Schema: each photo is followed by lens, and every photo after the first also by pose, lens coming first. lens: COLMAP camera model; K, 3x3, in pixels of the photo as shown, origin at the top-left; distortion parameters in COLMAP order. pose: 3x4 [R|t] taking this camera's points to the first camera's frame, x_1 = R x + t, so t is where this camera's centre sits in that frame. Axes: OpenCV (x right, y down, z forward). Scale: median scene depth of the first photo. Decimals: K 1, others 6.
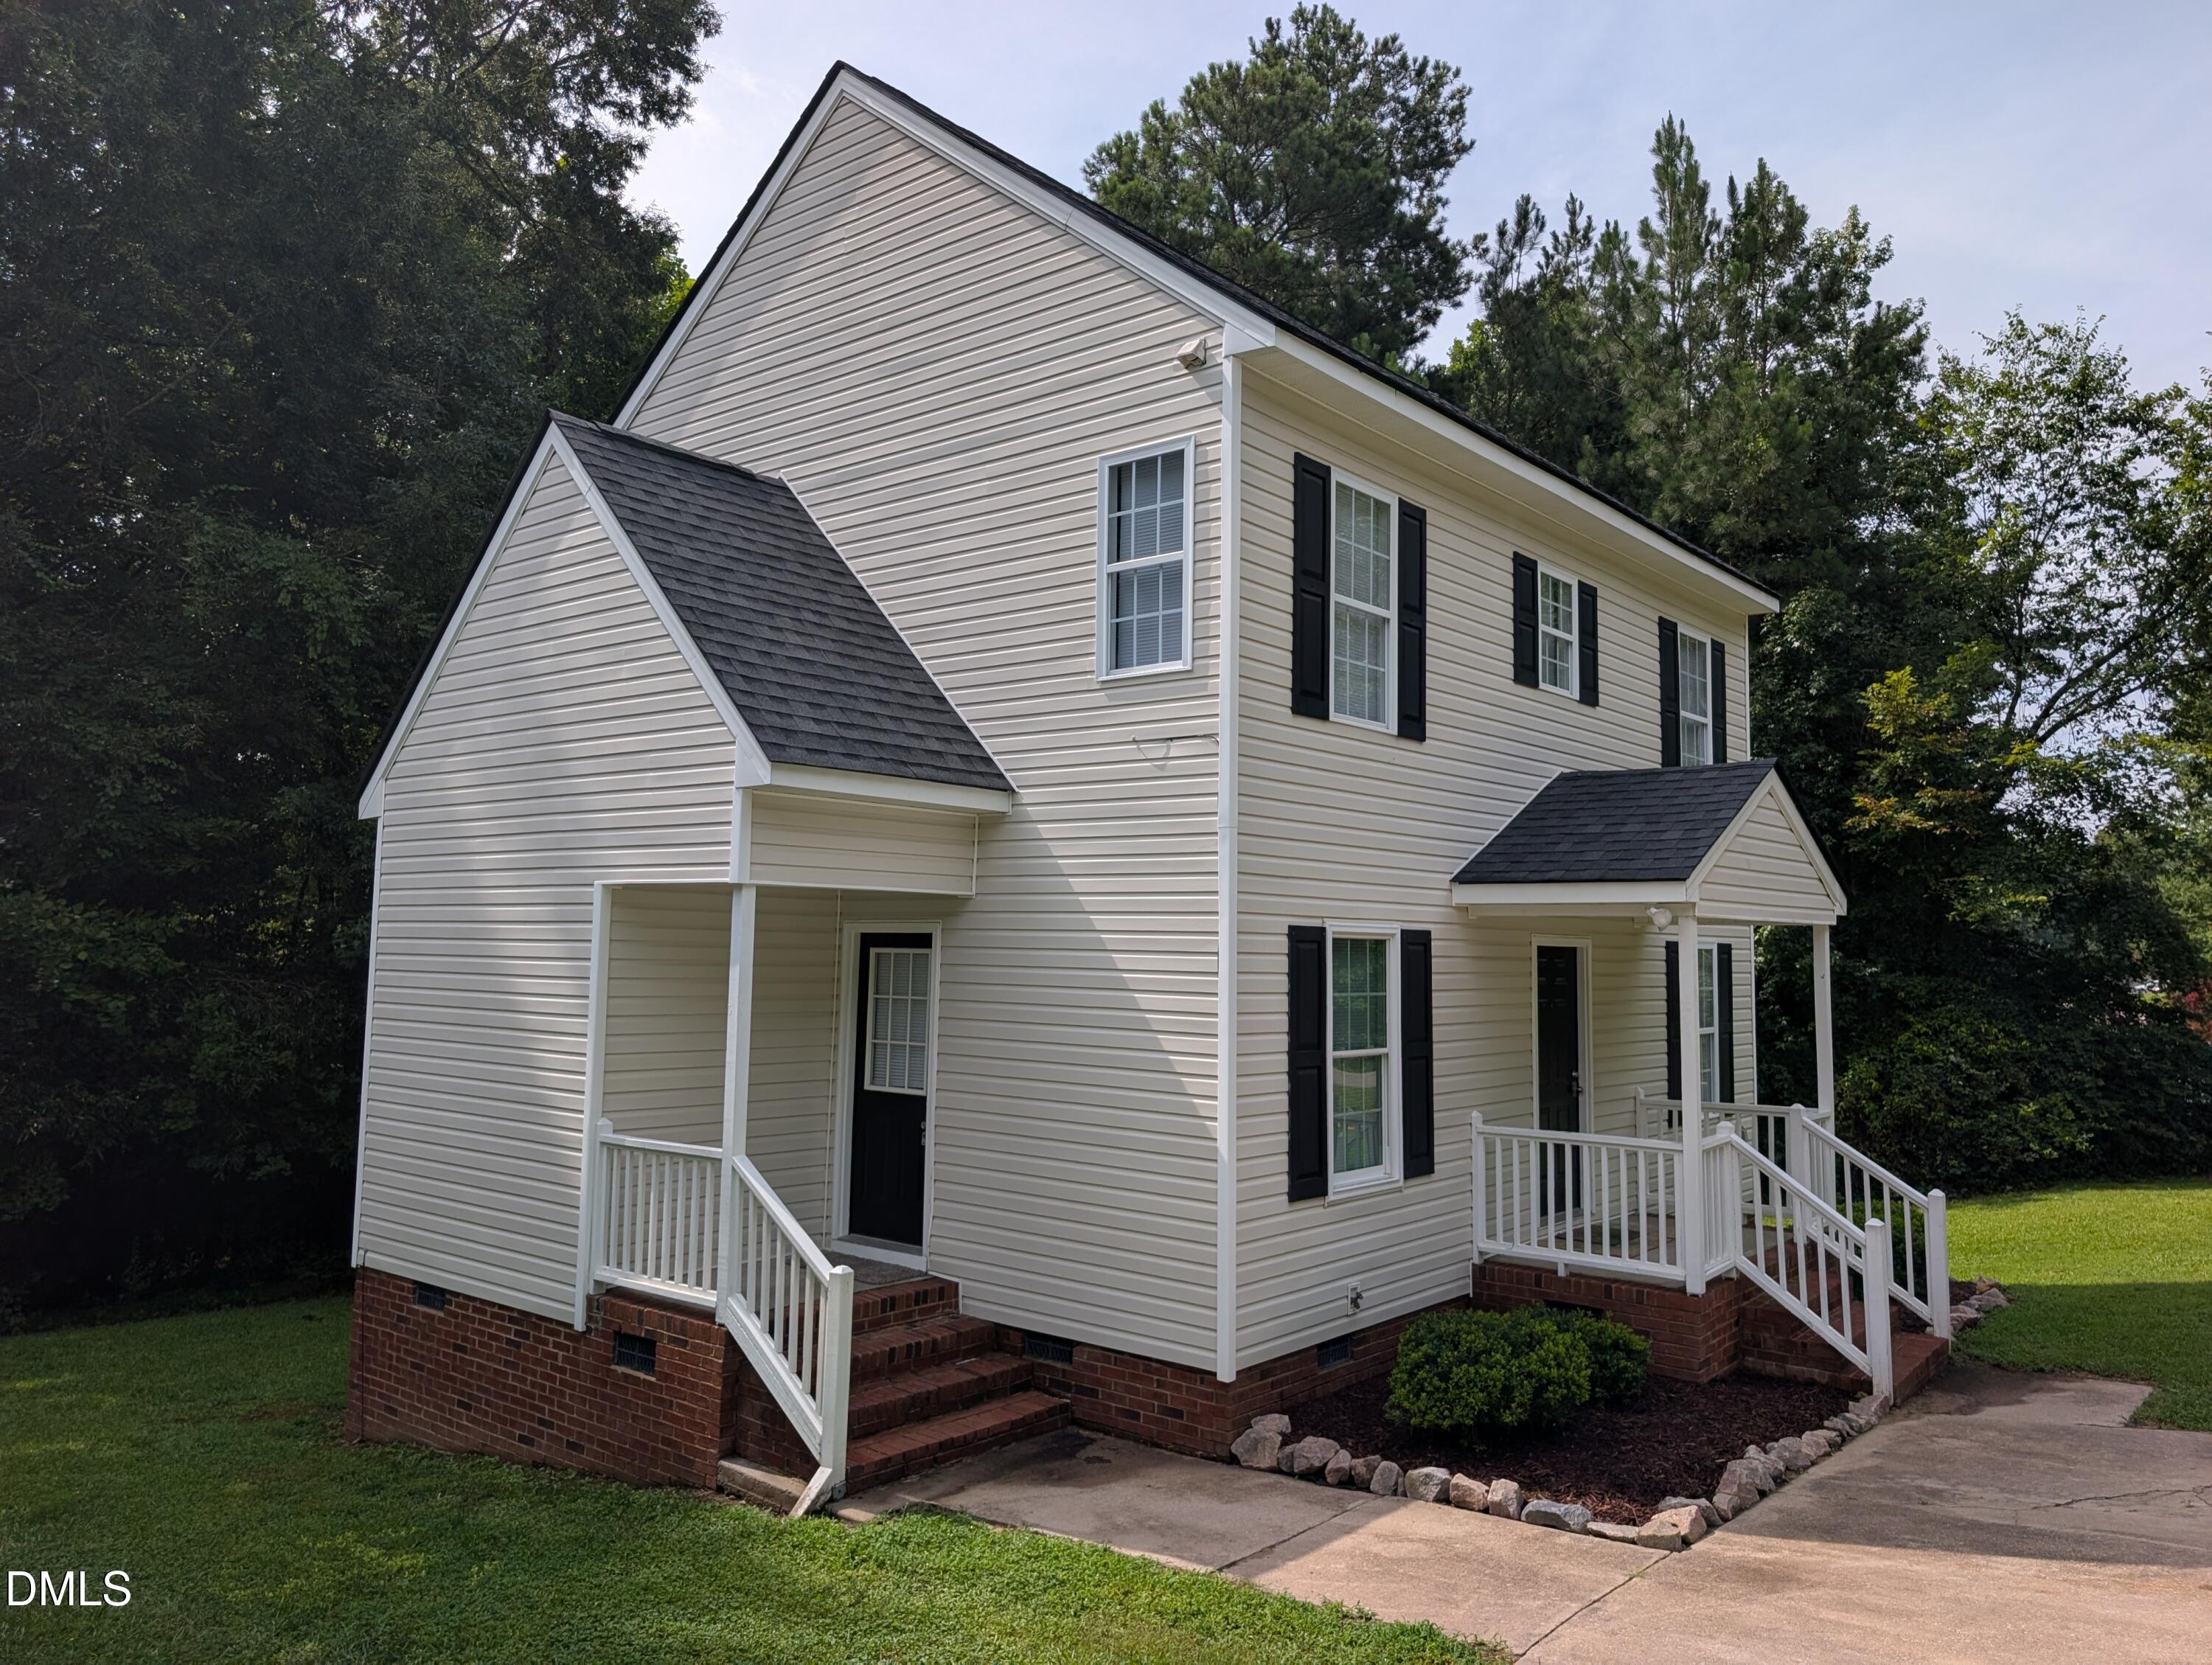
lens RADIAL K [[1578.2, 0, 1106.0], [0, 1578.2, 832.5], [0, 0, 1]] dist [0.033313, -0.000642]
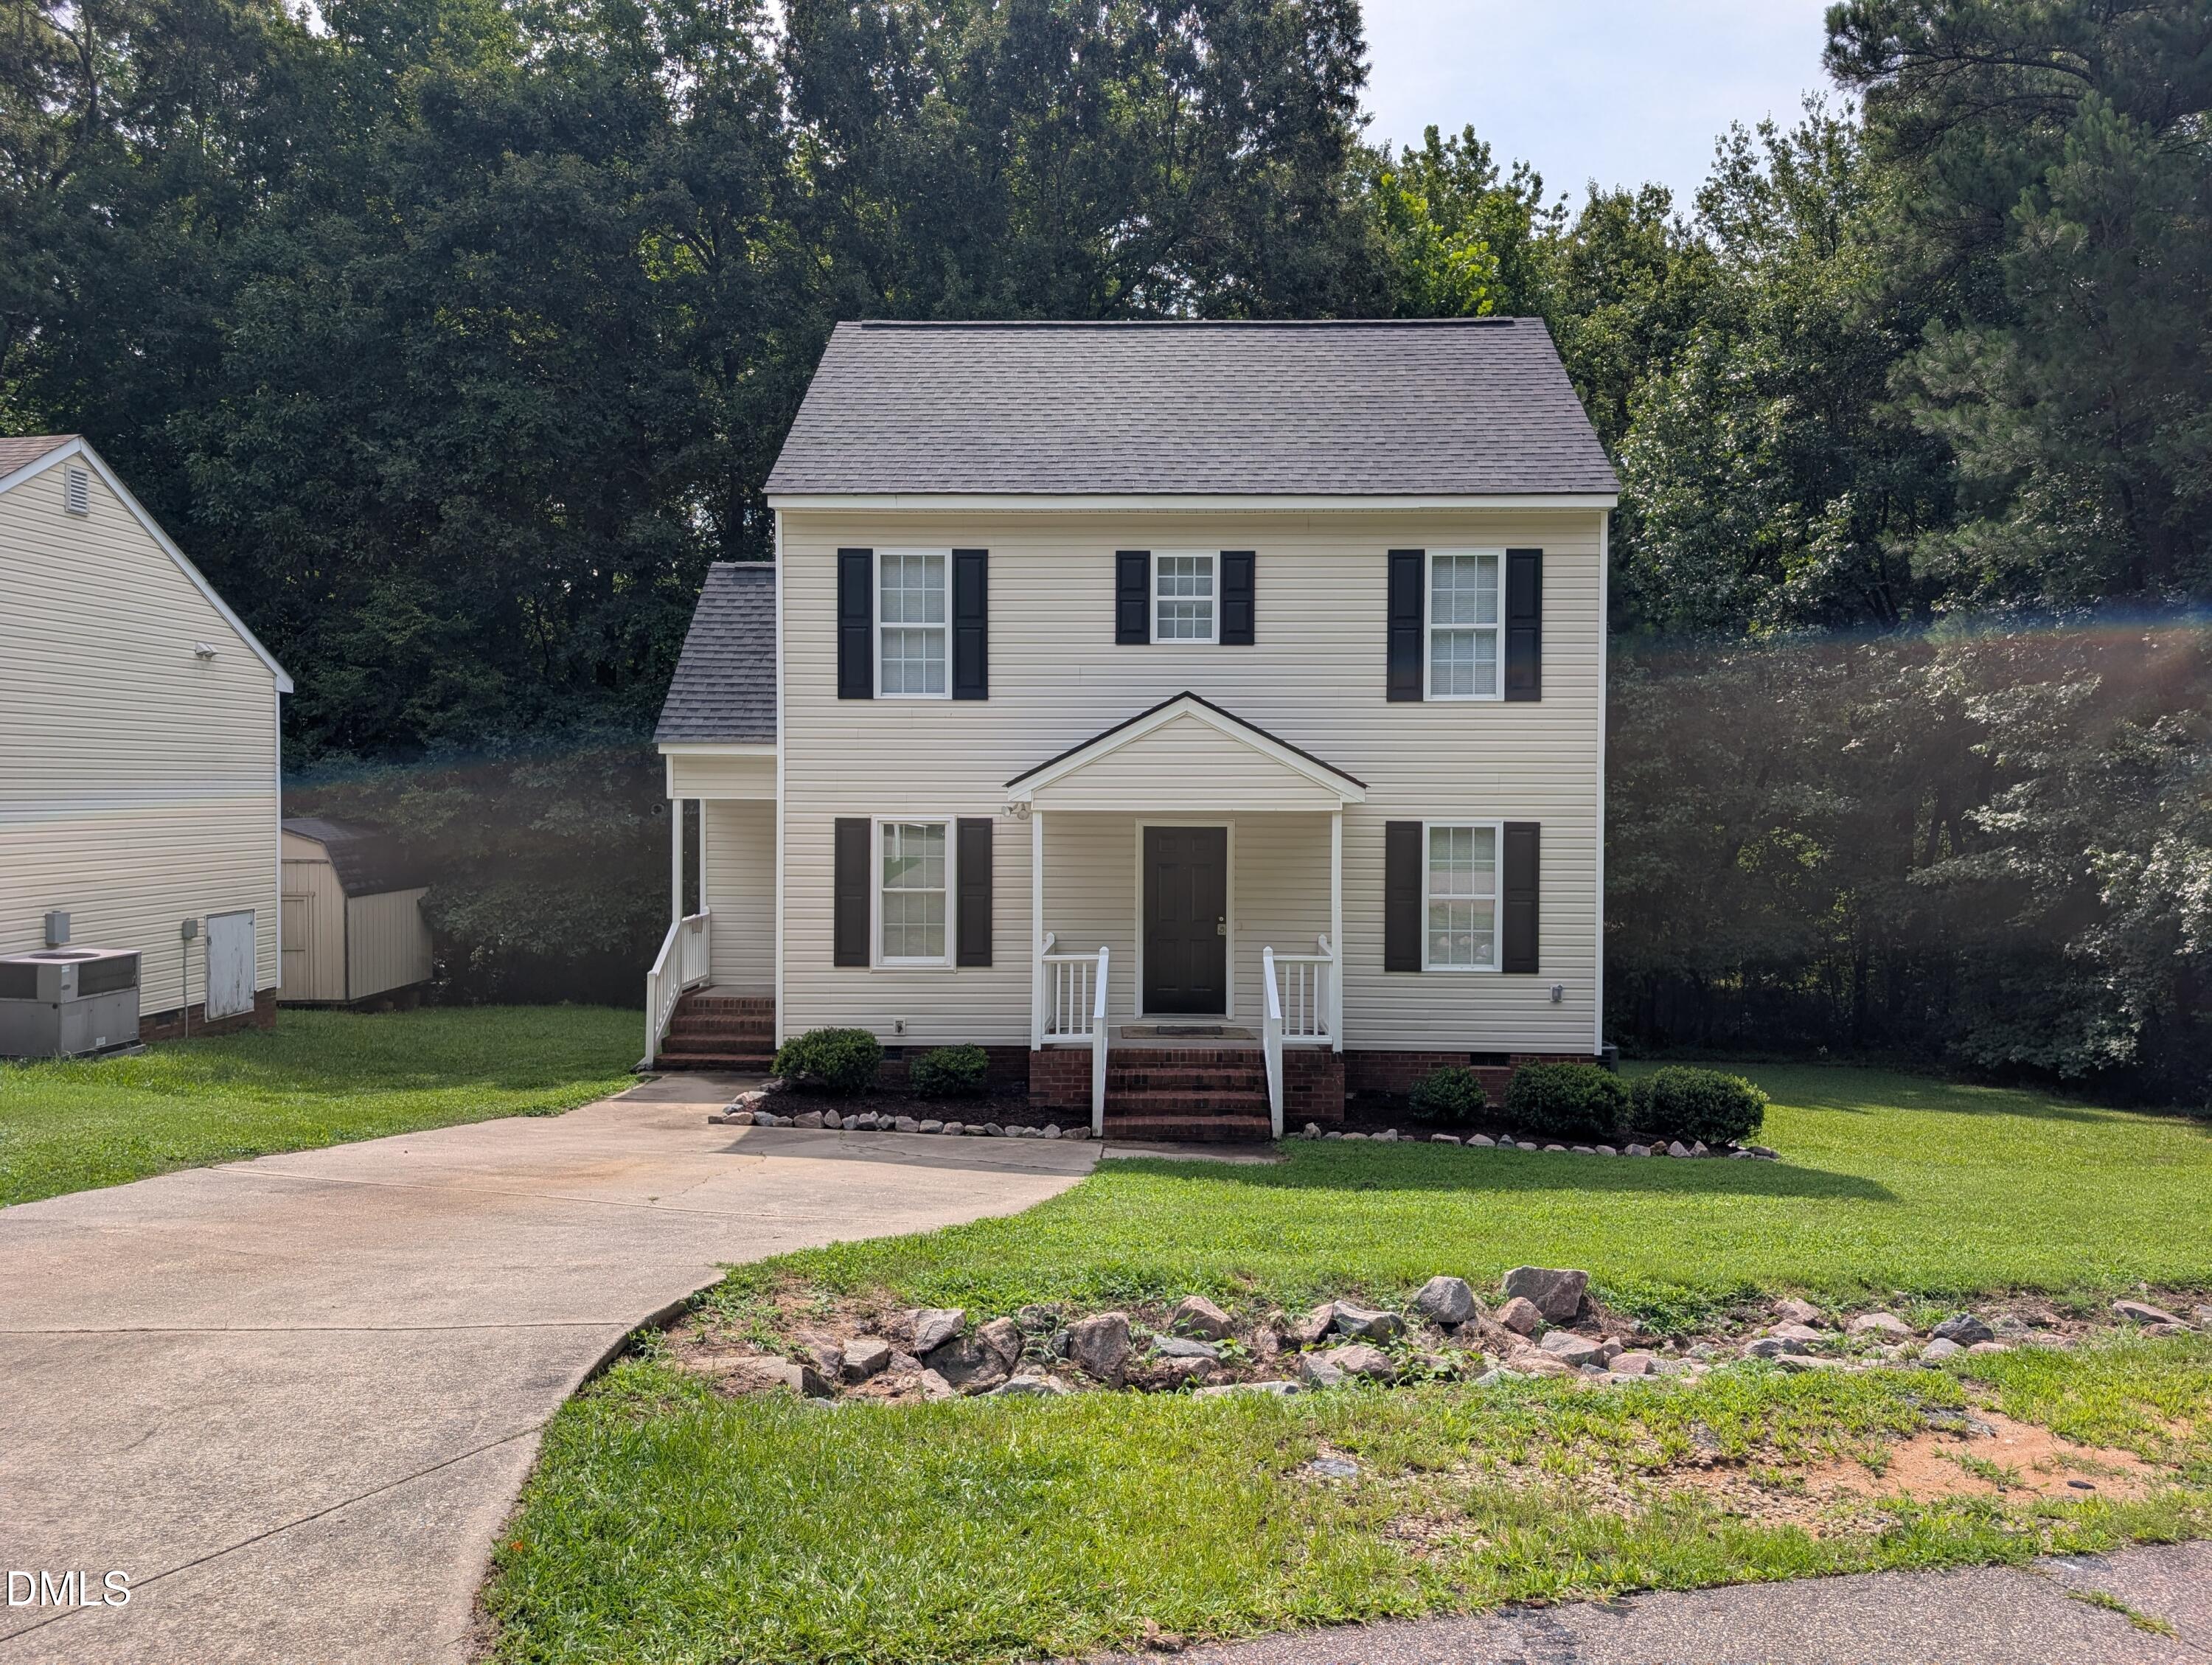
lens RADIAL K [[1562.2, 0, 1173.9], [0, 1562.2, 834.7], [0, 0, 1]] dist [0.035203, -0.098484]
pose [[0.604149, 0.004902, -0.796856, 1.657460], [0.065758, 0.996264, 0.055985, 0.002893], [0.794153, -0.086223, 0.601570, 0.208411]]
